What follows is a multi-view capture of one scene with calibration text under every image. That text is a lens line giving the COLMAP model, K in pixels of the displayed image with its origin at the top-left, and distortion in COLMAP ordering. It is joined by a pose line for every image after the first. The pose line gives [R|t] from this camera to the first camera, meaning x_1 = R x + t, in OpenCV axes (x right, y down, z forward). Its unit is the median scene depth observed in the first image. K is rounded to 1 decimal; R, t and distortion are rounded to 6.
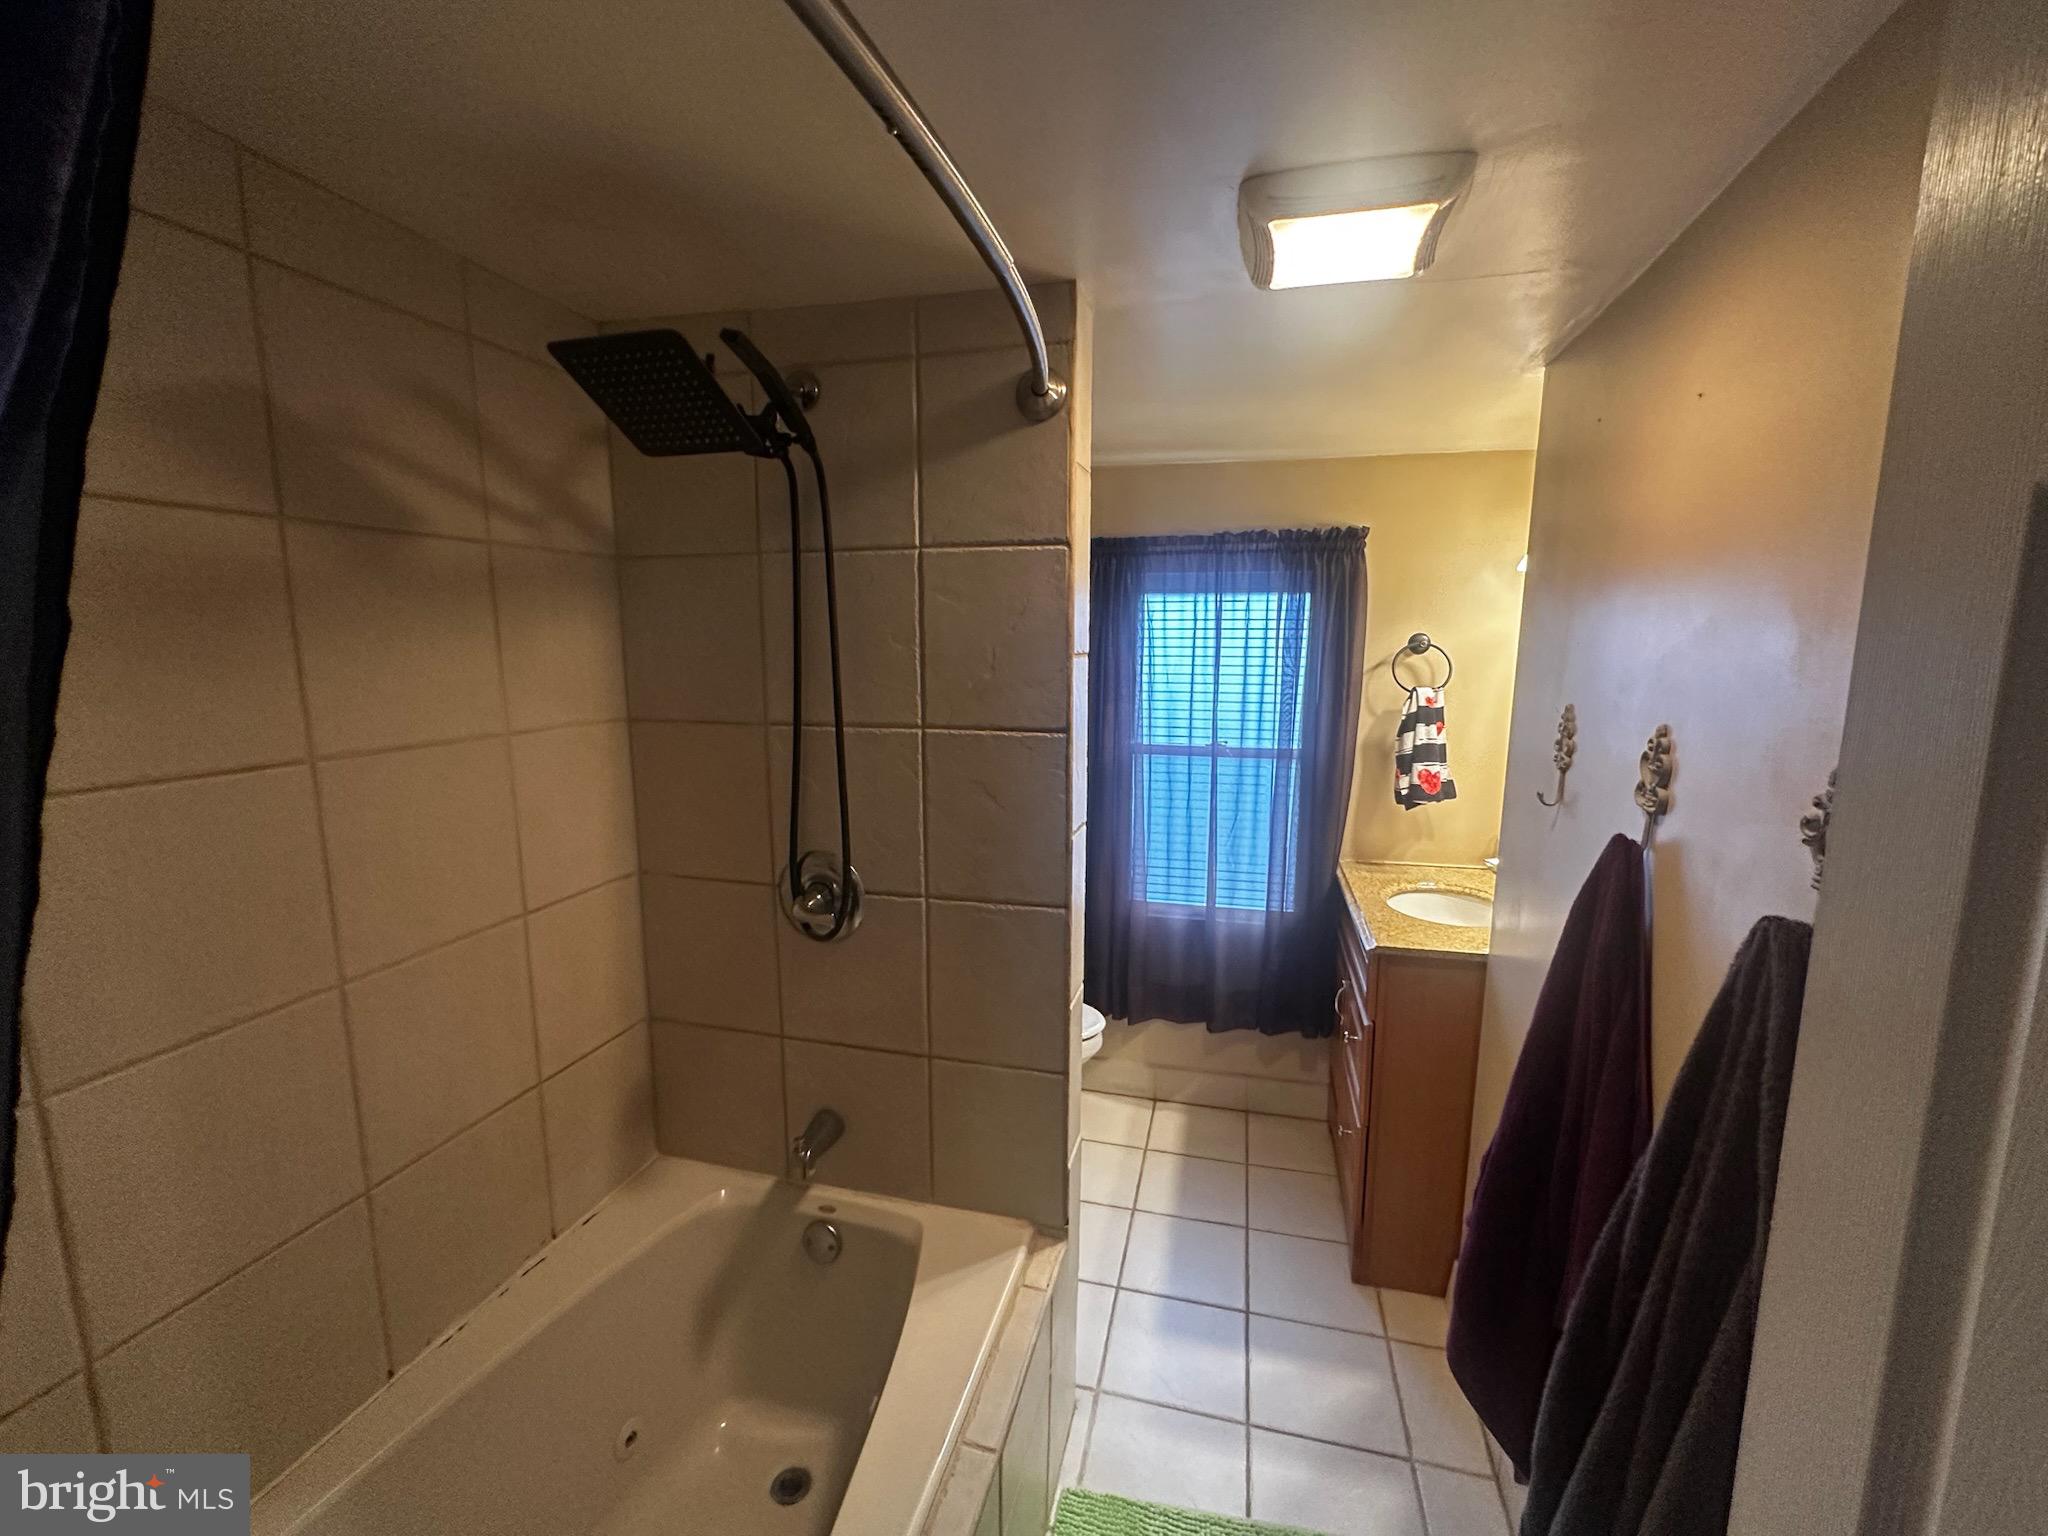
lens RADIAL K [[864.7, 0, 1024.0], [0, 864.7, 768.0], [0, 0, 1]] dist [0.012520, -0.000077]
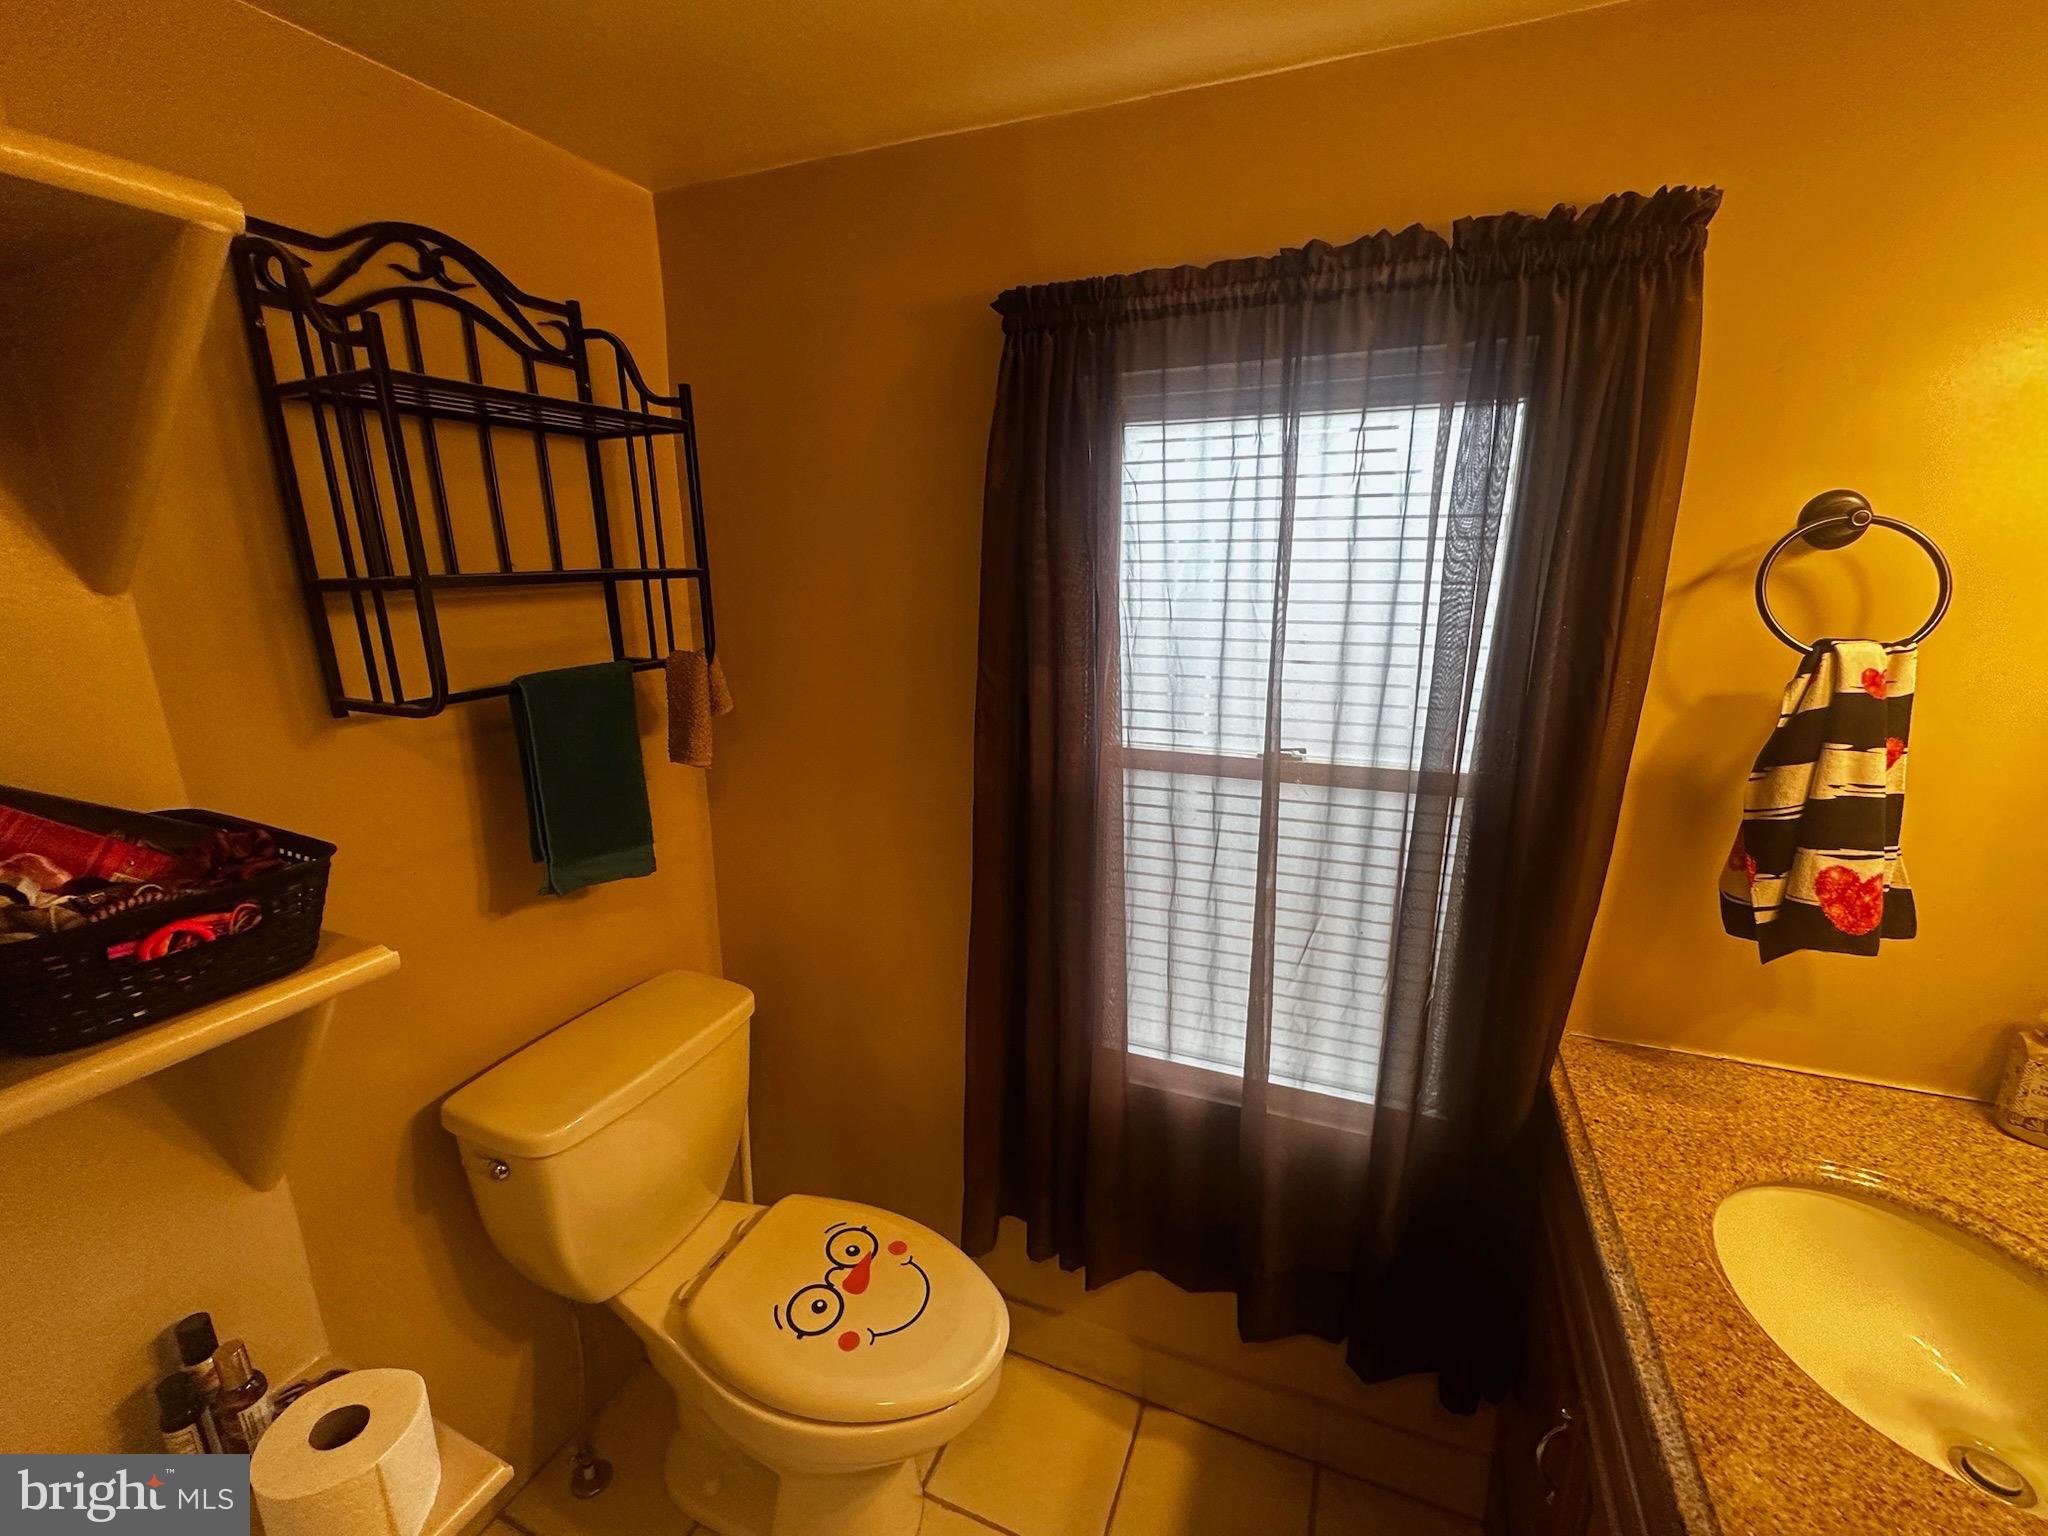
lens RADIAL K [[864.7, 0, 1024.0], [0, 864.7, 768.0], [0, 0, 1]] dist [0.012520, -0.000077]
pose [[0.990387, 0.022191, -0.136530, 0.160522], [-0.008173, 0.994711, 0.102391, -0.071261], [0.138080, -0.100291, 0.985330, 0.559376]]
